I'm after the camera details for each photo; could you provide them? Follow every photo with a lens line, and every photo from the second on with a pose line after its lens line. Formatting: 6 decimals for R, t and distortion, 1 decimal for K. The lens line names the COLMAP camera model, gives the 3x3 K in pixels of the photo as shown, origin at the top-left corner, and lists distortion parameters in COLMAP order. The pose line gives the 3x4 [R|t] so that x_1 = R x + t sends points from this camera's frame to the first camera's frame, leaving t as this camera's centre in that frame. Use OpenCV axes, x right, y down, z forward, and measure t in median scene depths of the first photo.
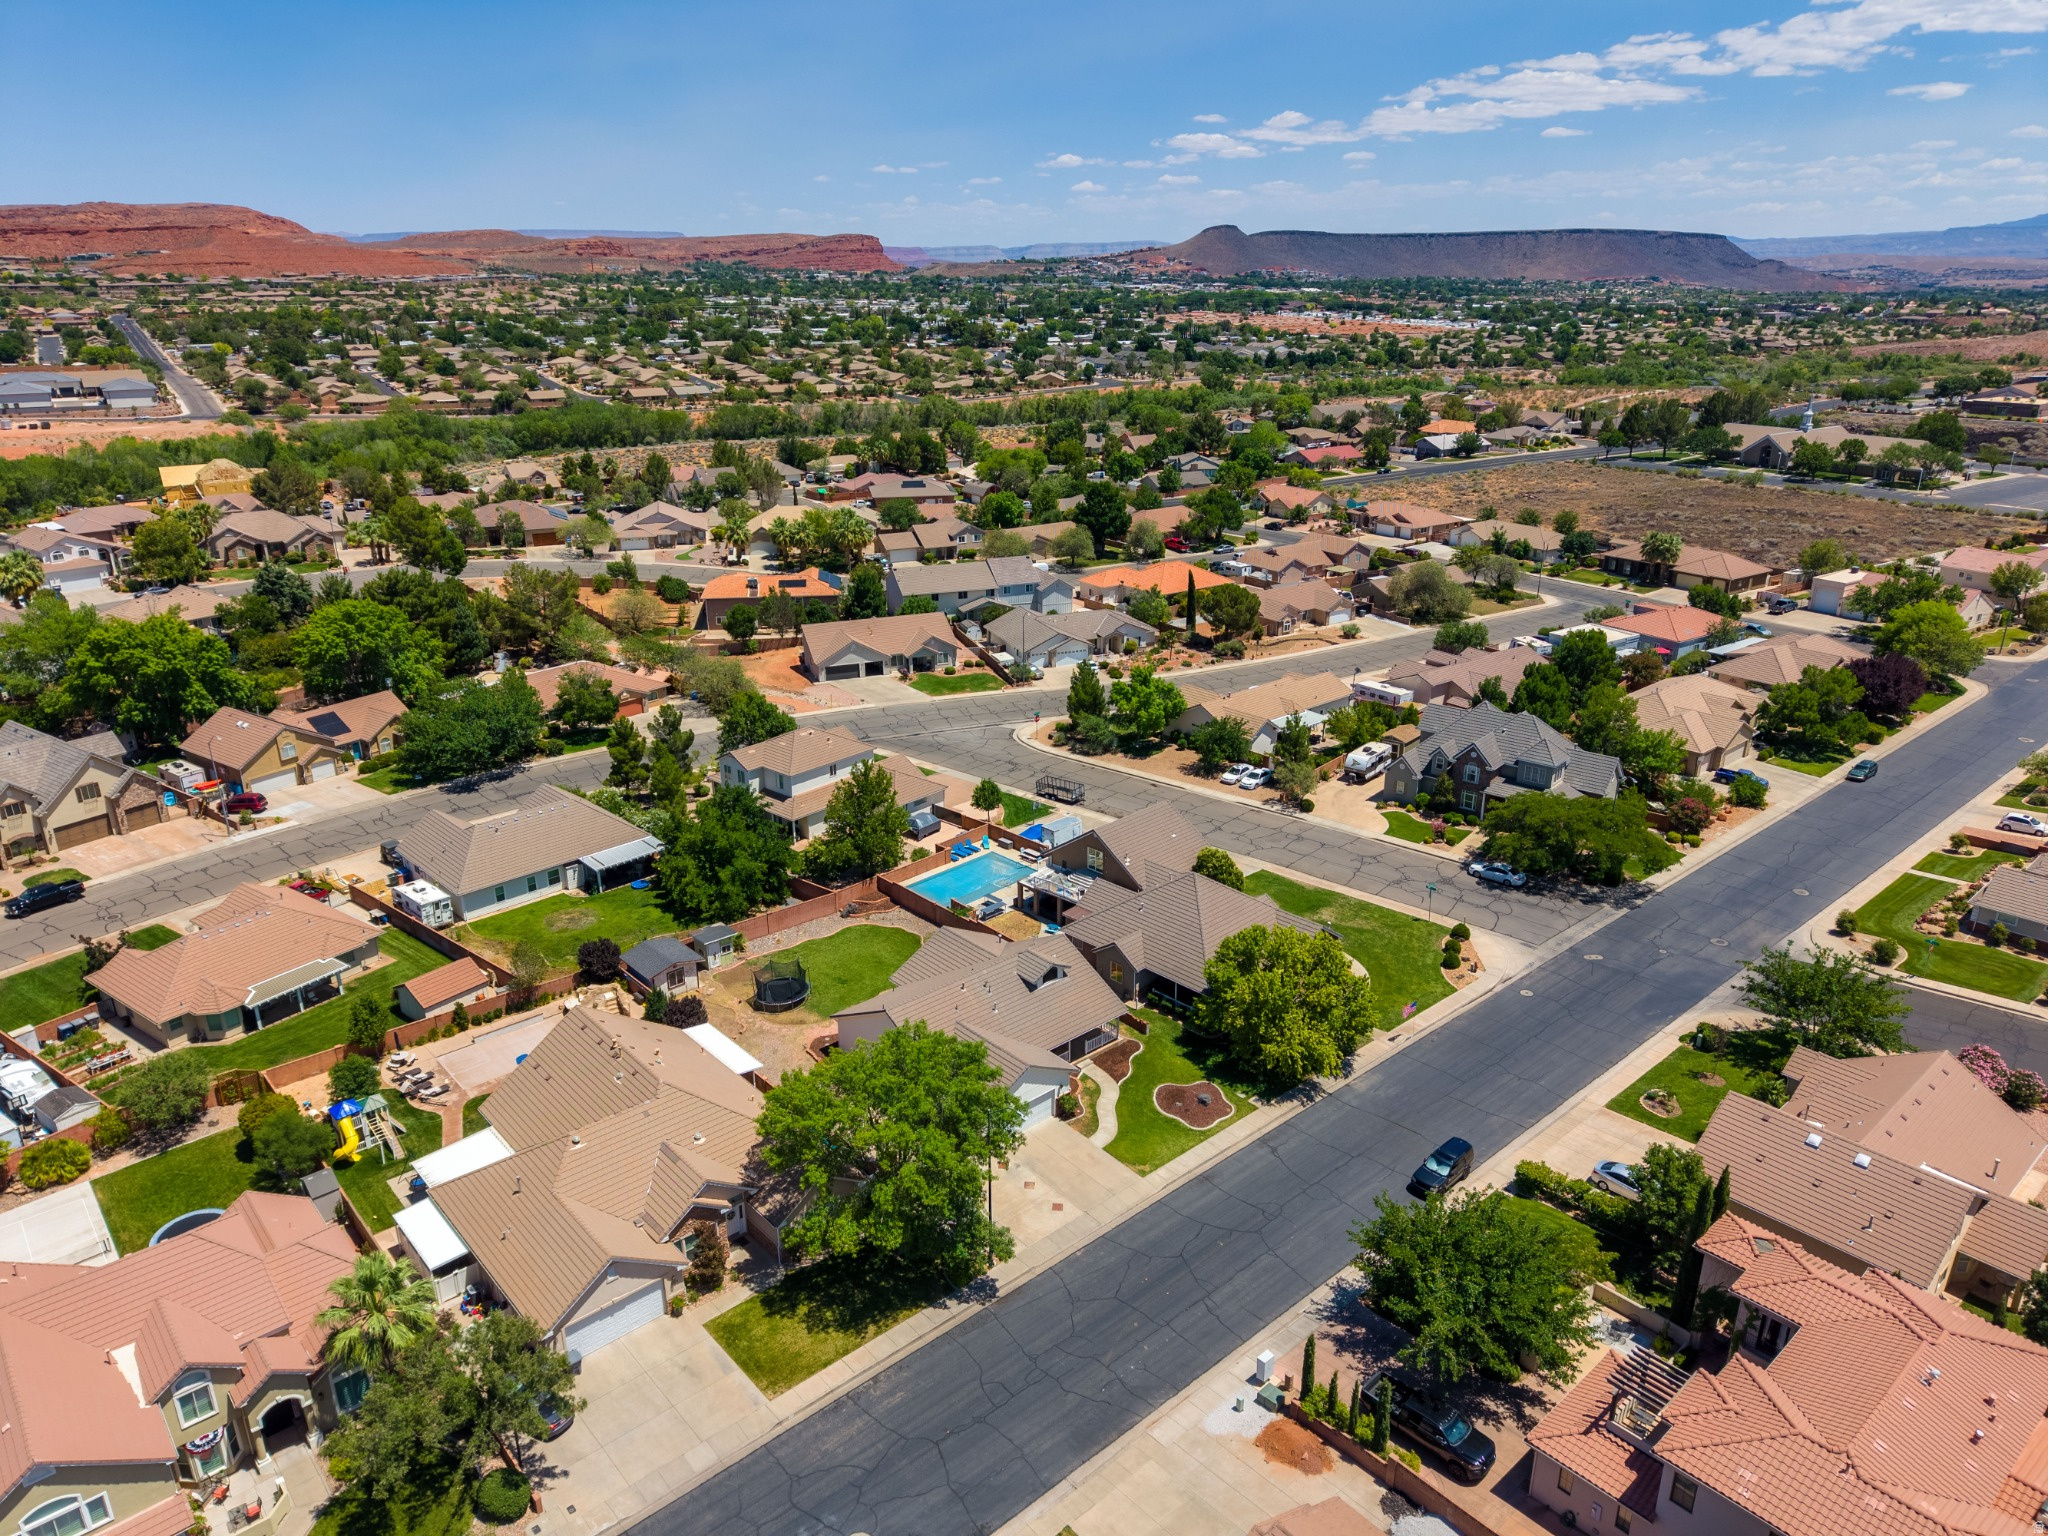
lens RADIAL K [[1366.0, 0, 1024.0], [0, 1366.0, 768.0], [0, 0, 1]] dist [0.014260, -0.001704]
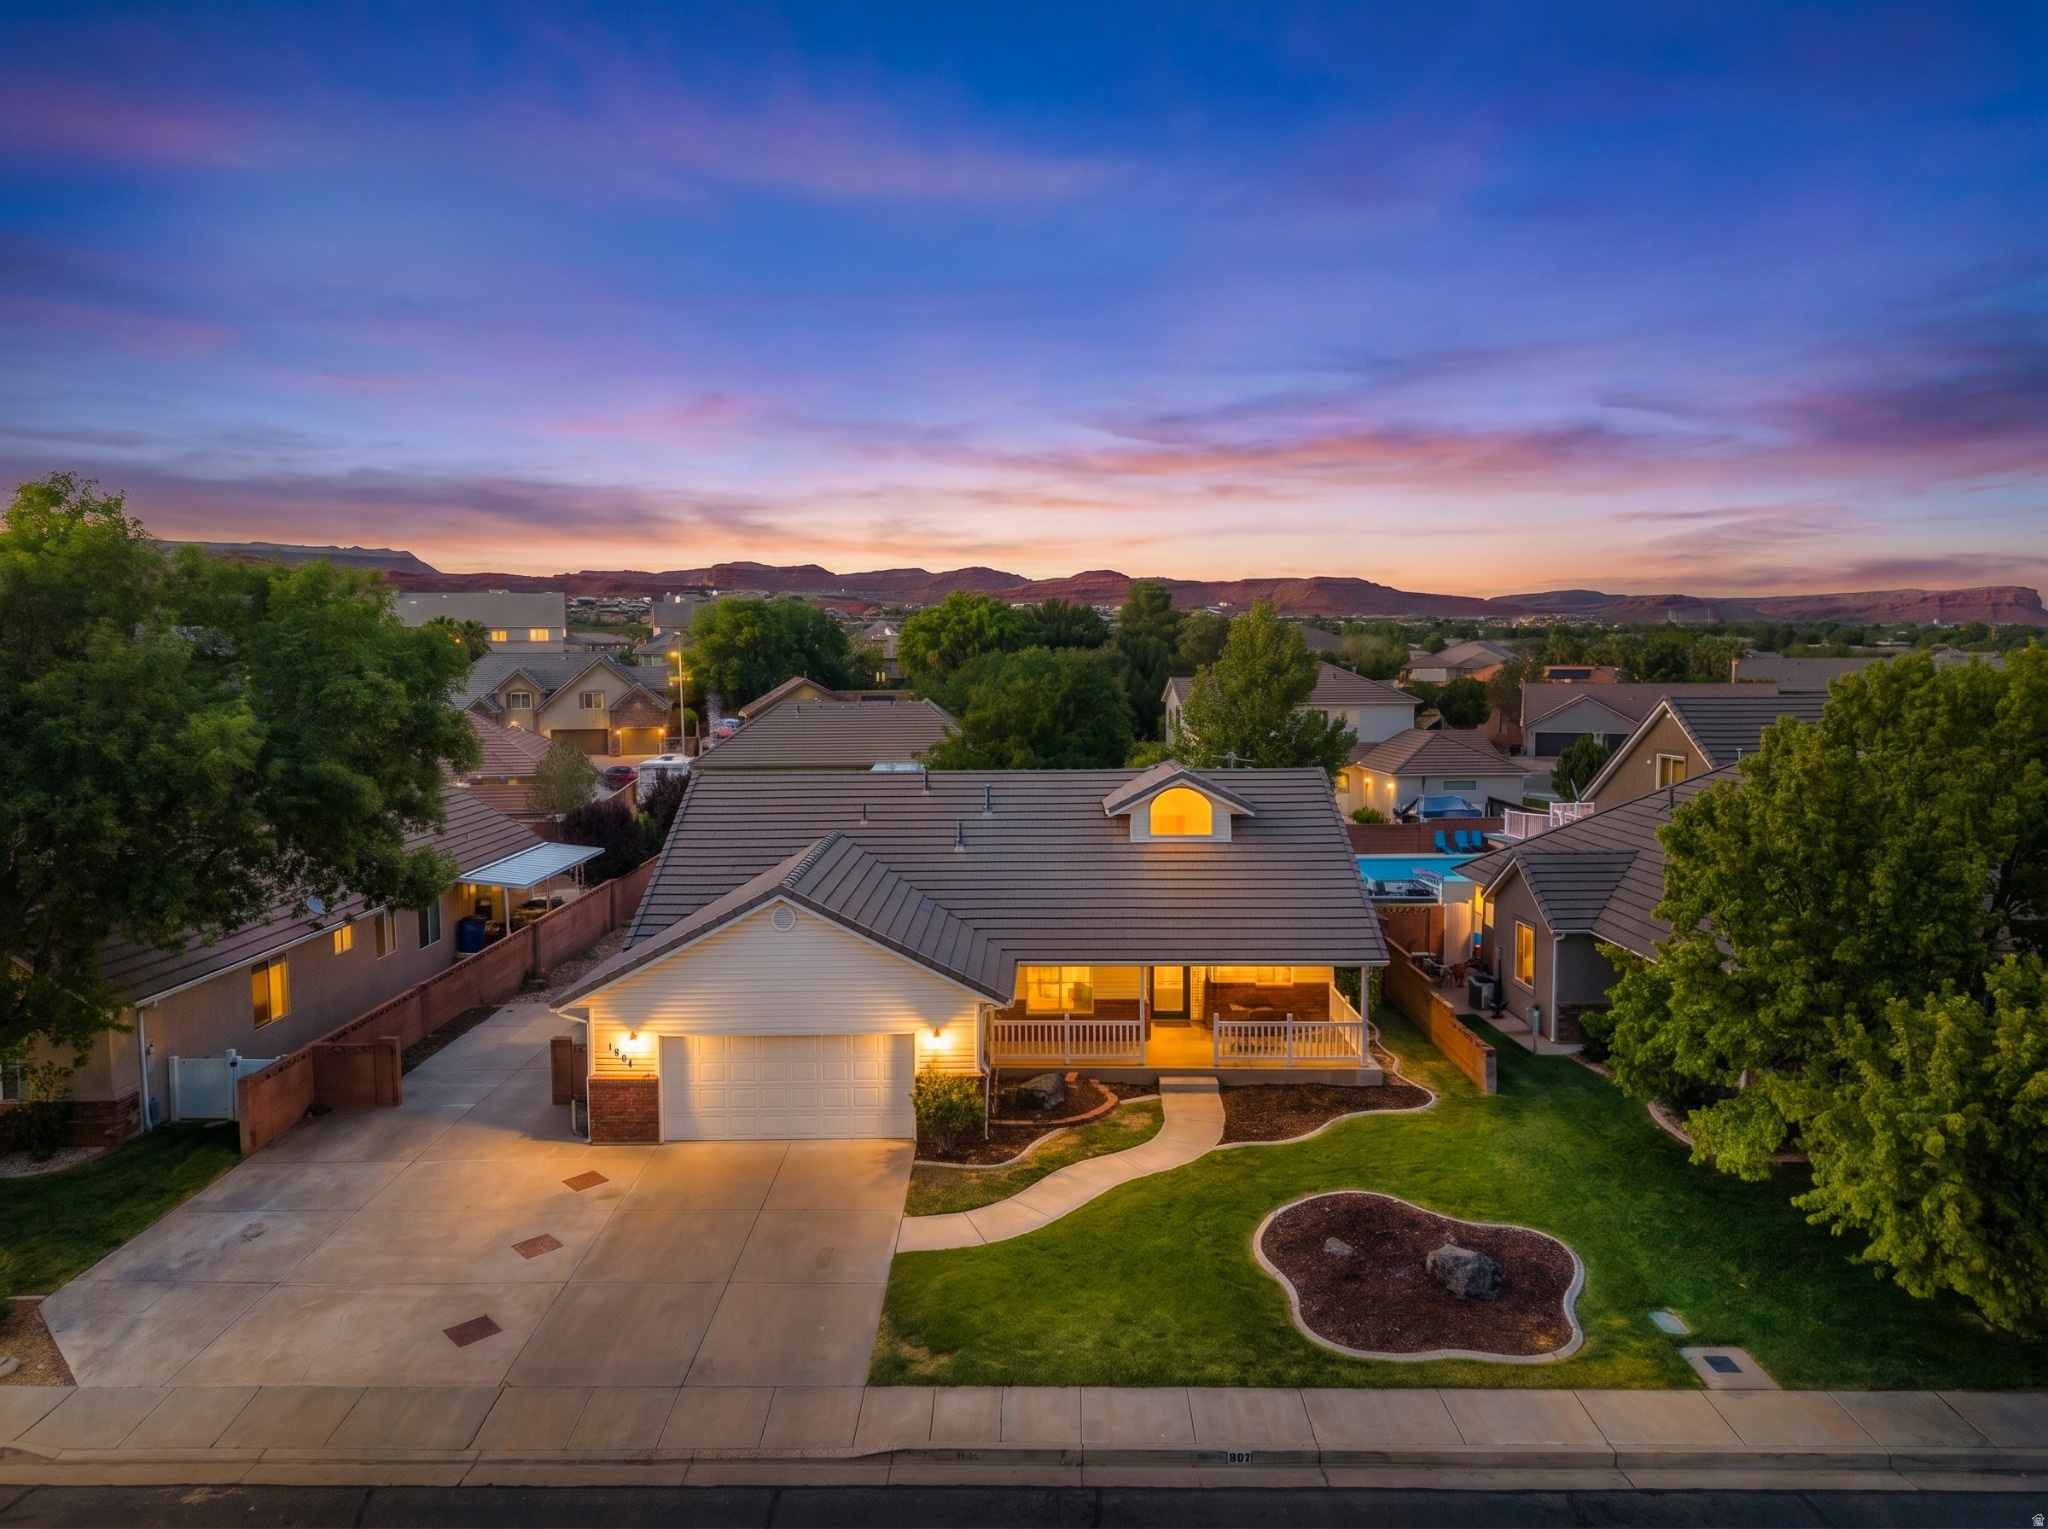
lens RADIAL K [[1369.9, 0, 1021.8], [0, 1369.9, 768.6], [0, 0, 1]] dist [0.015683, -0.009117]
pose [[0.742593, 0.059945, -0.667055, 0.133921], [-0.229285, 0.958557, -0.169109, 0.130007], [0.629272, 0.278525, 0.725562, 0.454985]]
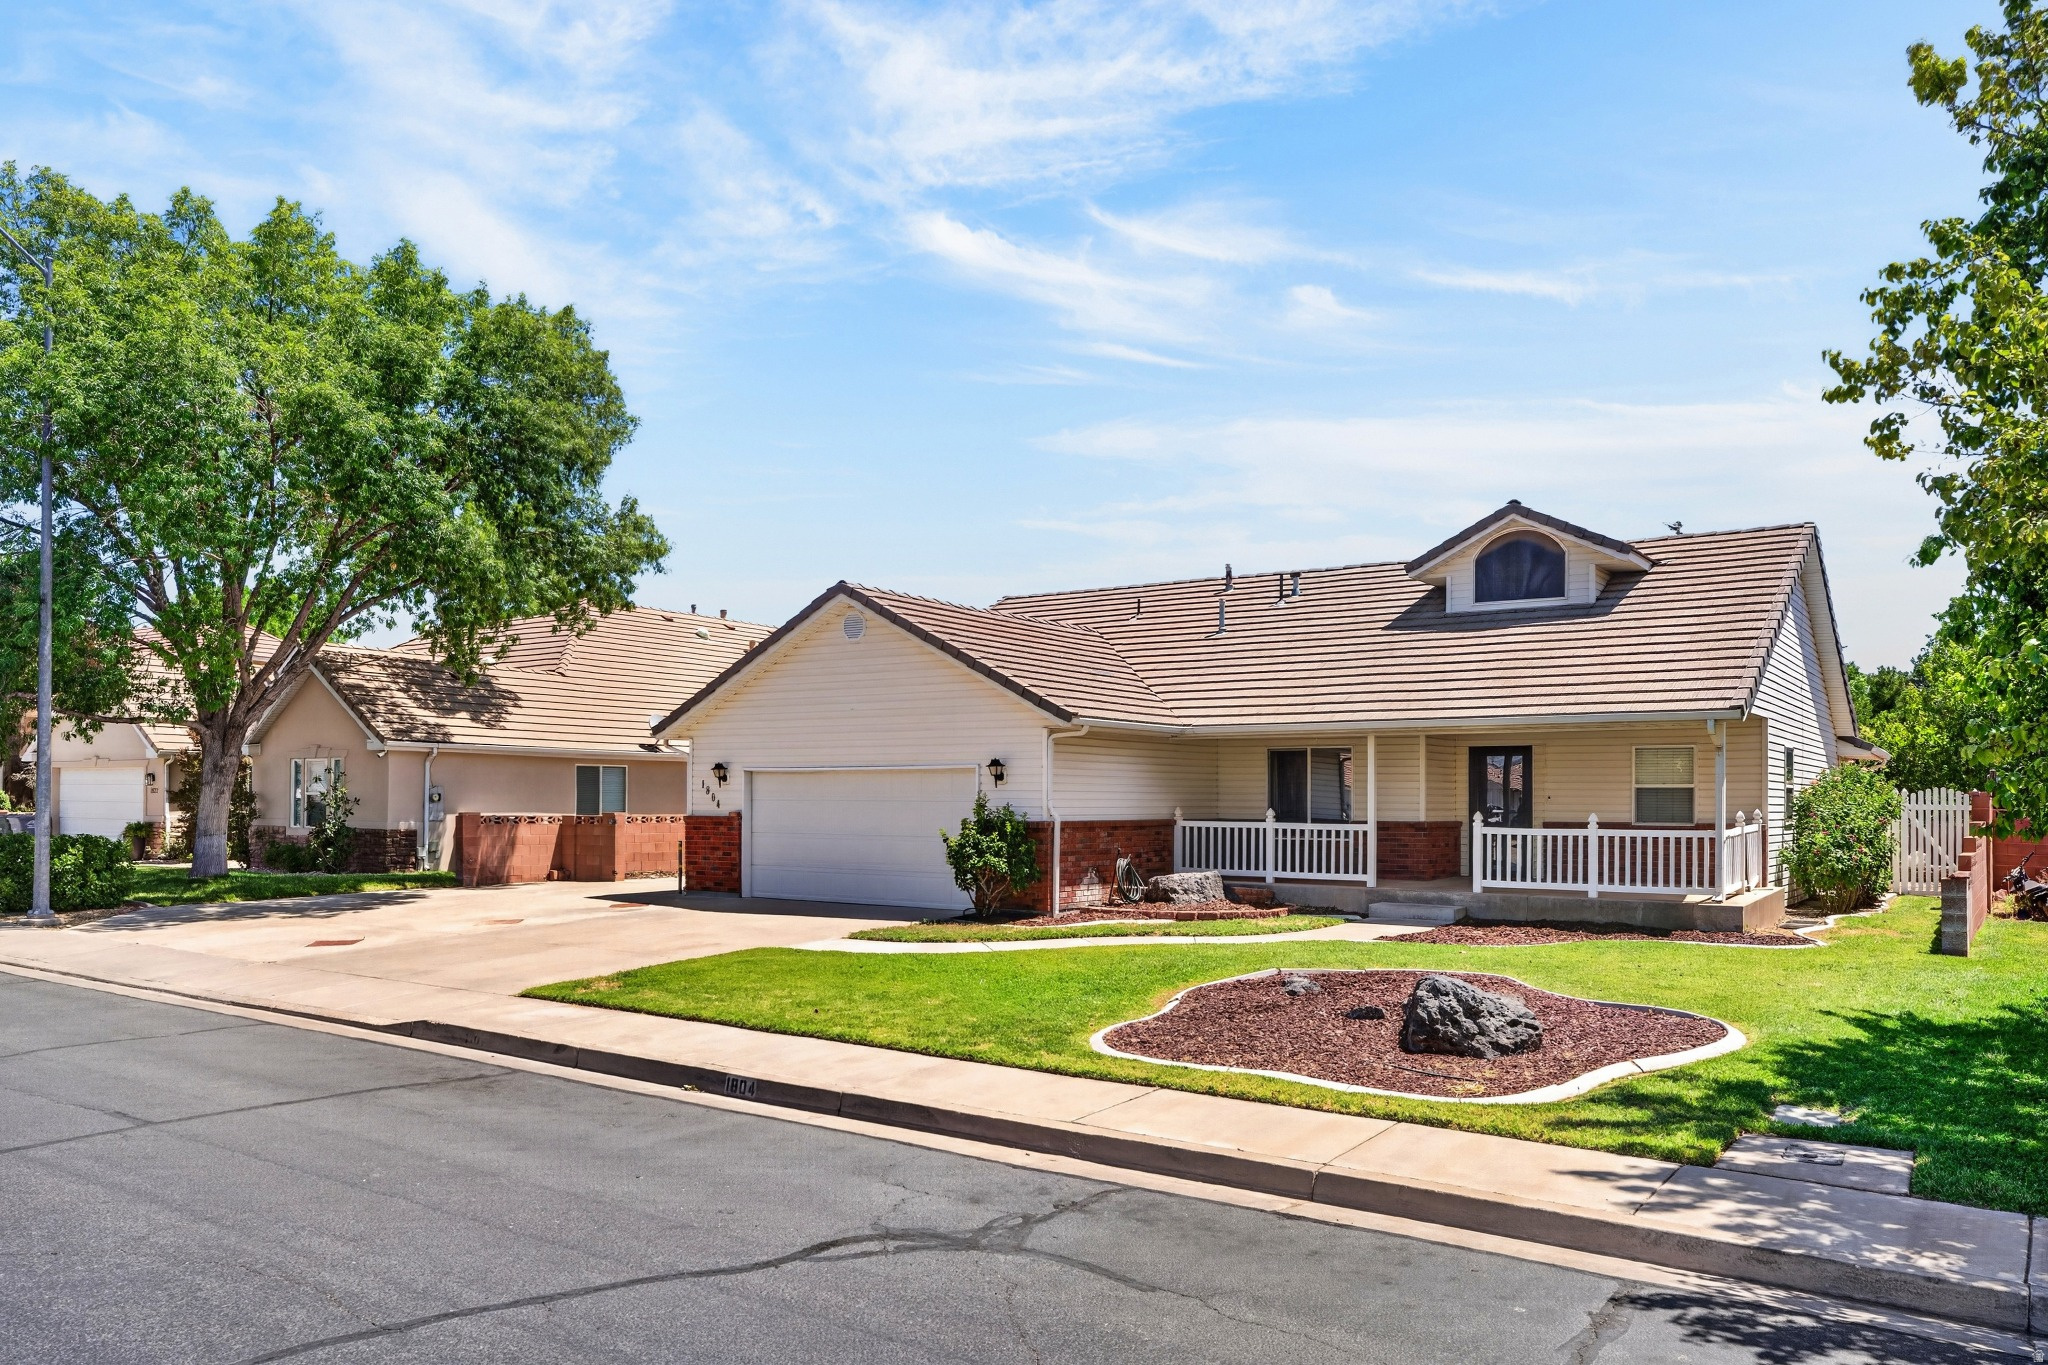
lens RADIAL K [[1454.3, 0, 1032.8], [0, 1454.3, 807.6], [0, 0, 1]] dist [-0.001128, -0.000122]
pose [[0.234198, 0.013329, -0.972097, 0.149246], [-0.343673, 0.936480, -0.069957, 0.147250], [0.909417, 0.350467, 0.223903, 0.552922]]
